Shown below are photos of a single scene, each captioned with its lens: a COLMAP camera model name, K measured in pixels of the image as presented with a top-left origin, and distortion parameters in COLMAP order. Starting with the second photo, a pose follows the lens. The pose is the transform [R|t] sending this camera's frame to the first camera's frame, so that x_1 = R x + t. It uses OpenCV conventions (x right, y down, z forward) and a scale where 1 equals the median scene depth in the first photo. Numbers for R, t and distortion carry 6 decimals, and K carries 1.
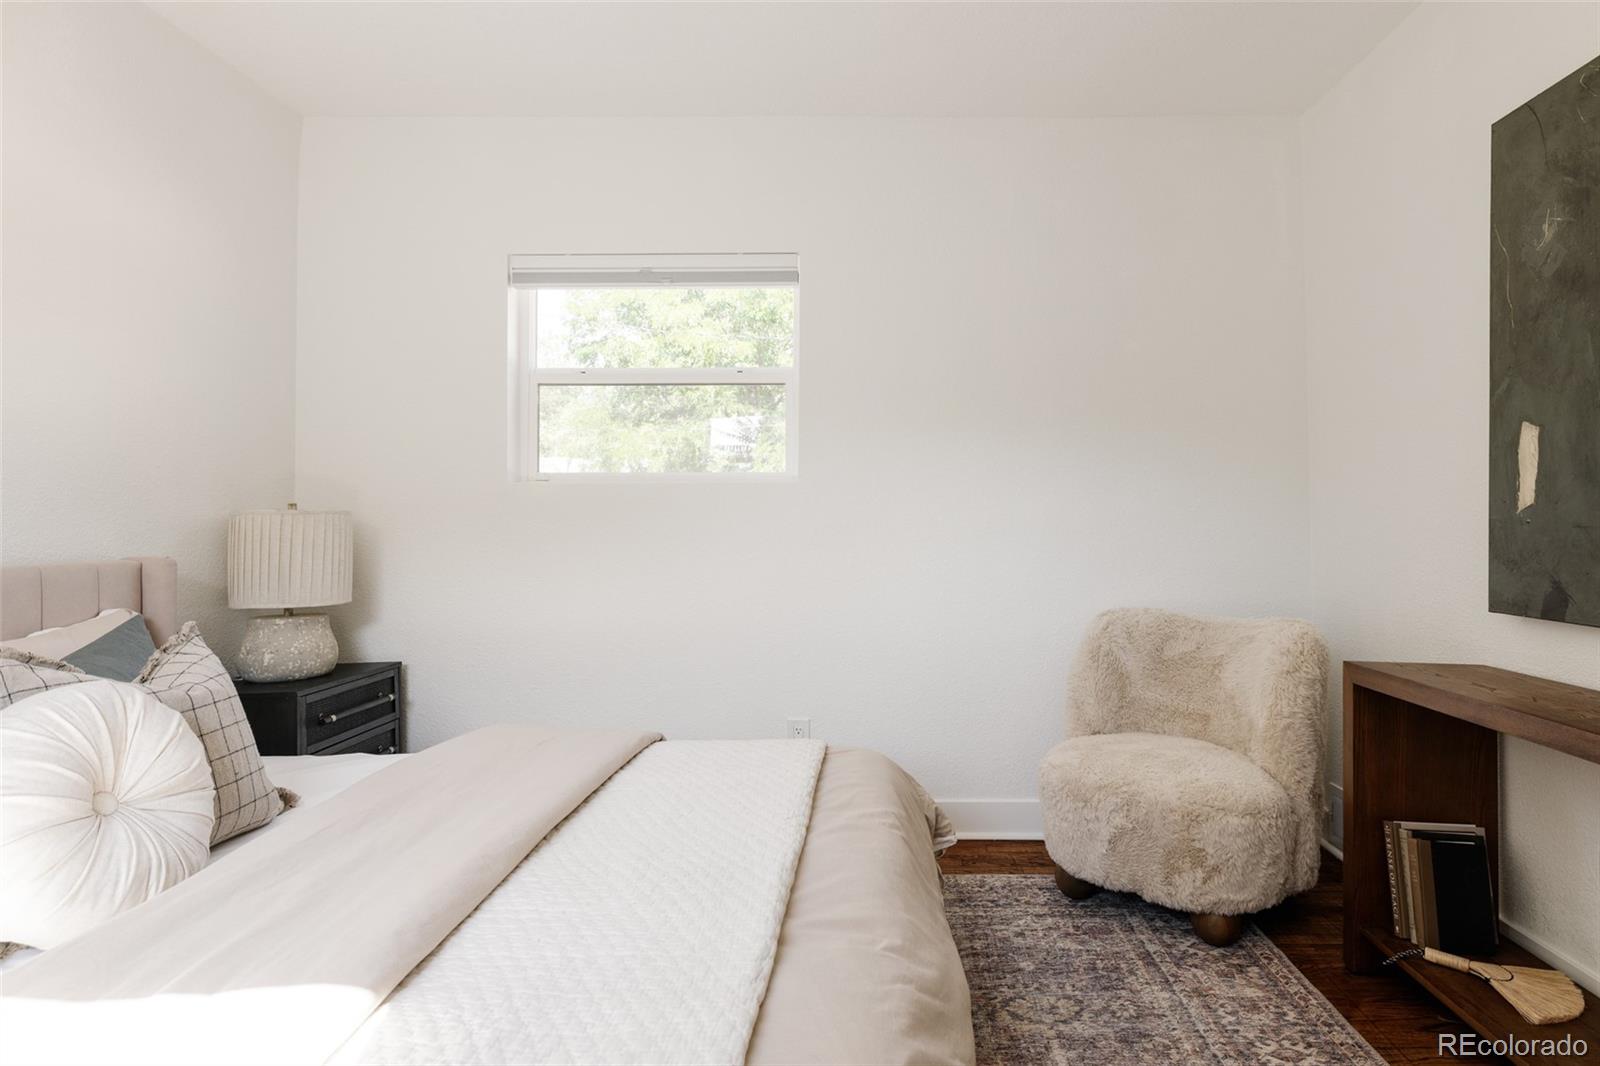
lens RADIAL K [[870.1, 0, 855.4], [0, 870.1, 491.6], [0, 0, 1]] dist [0.004901, 0.000933]
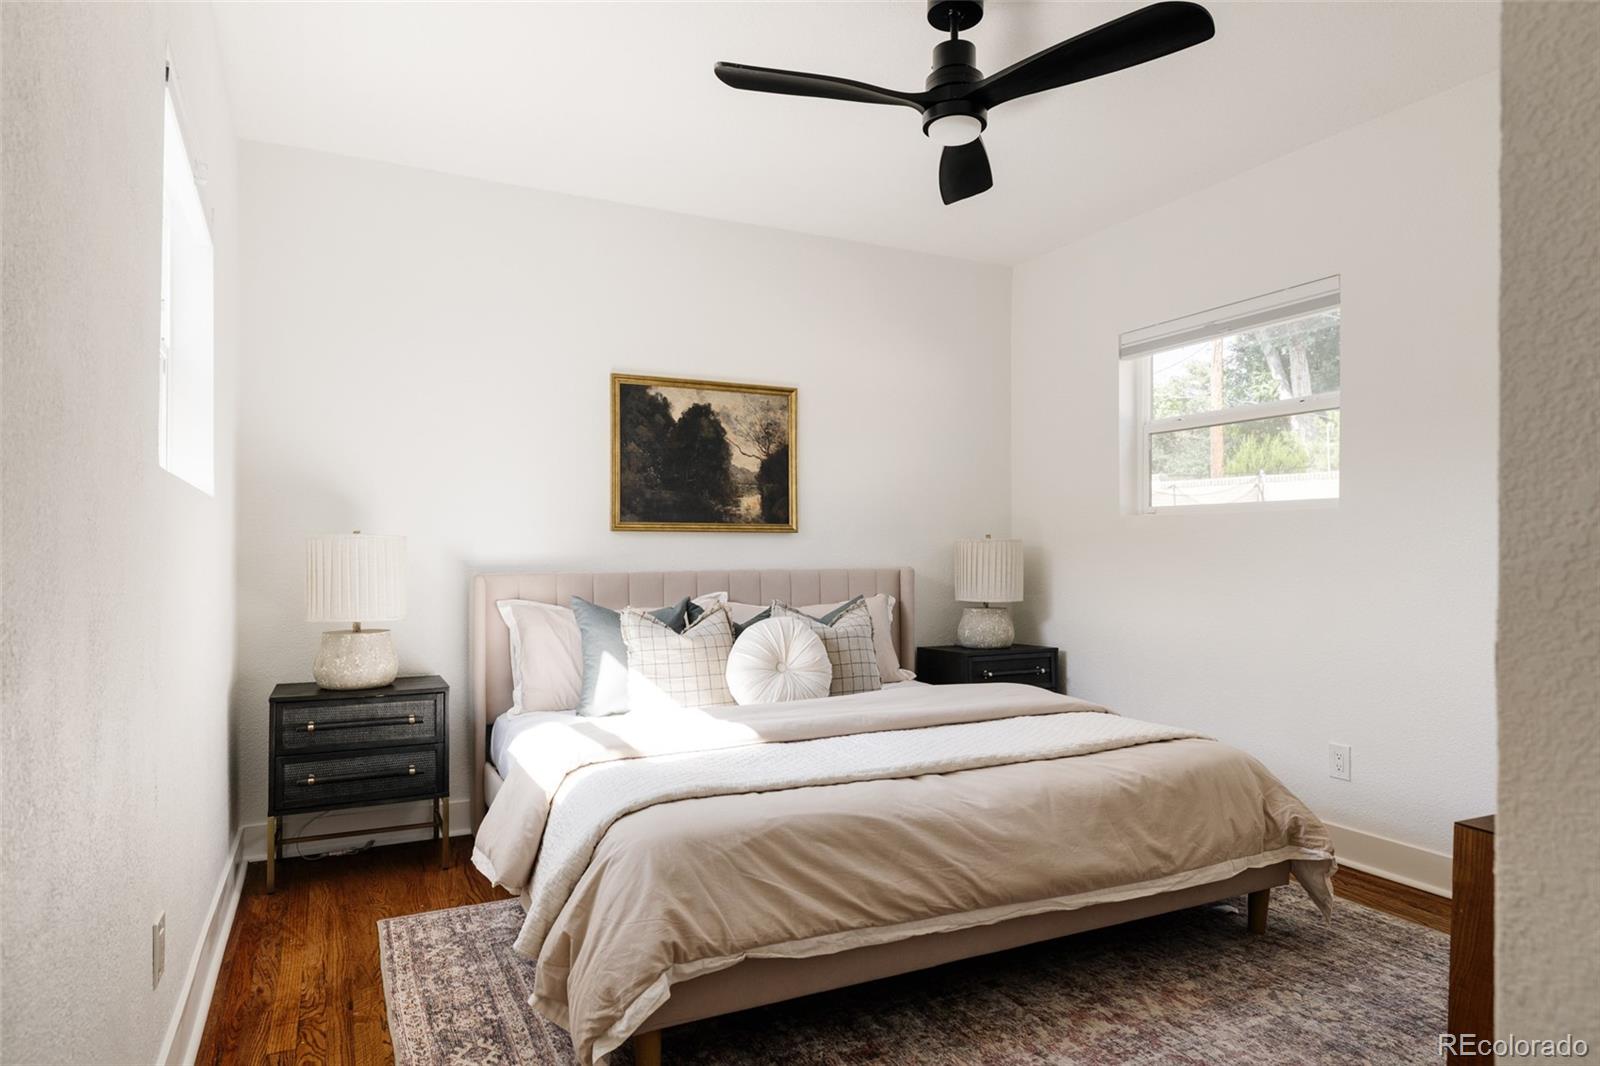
lens RADIAL K [[935.4, 0, 795.6], [0, 935.4, 541.0], [0, 0, 1]] dist [0.004826, -0.001164]
pose [[0.445793, -0.004213, -0.895126, 0.700087], [0.029649, 0.999510, 0.010061, -0.002431], [0.894645, -0.031025, 0.445699, -0.035895]]
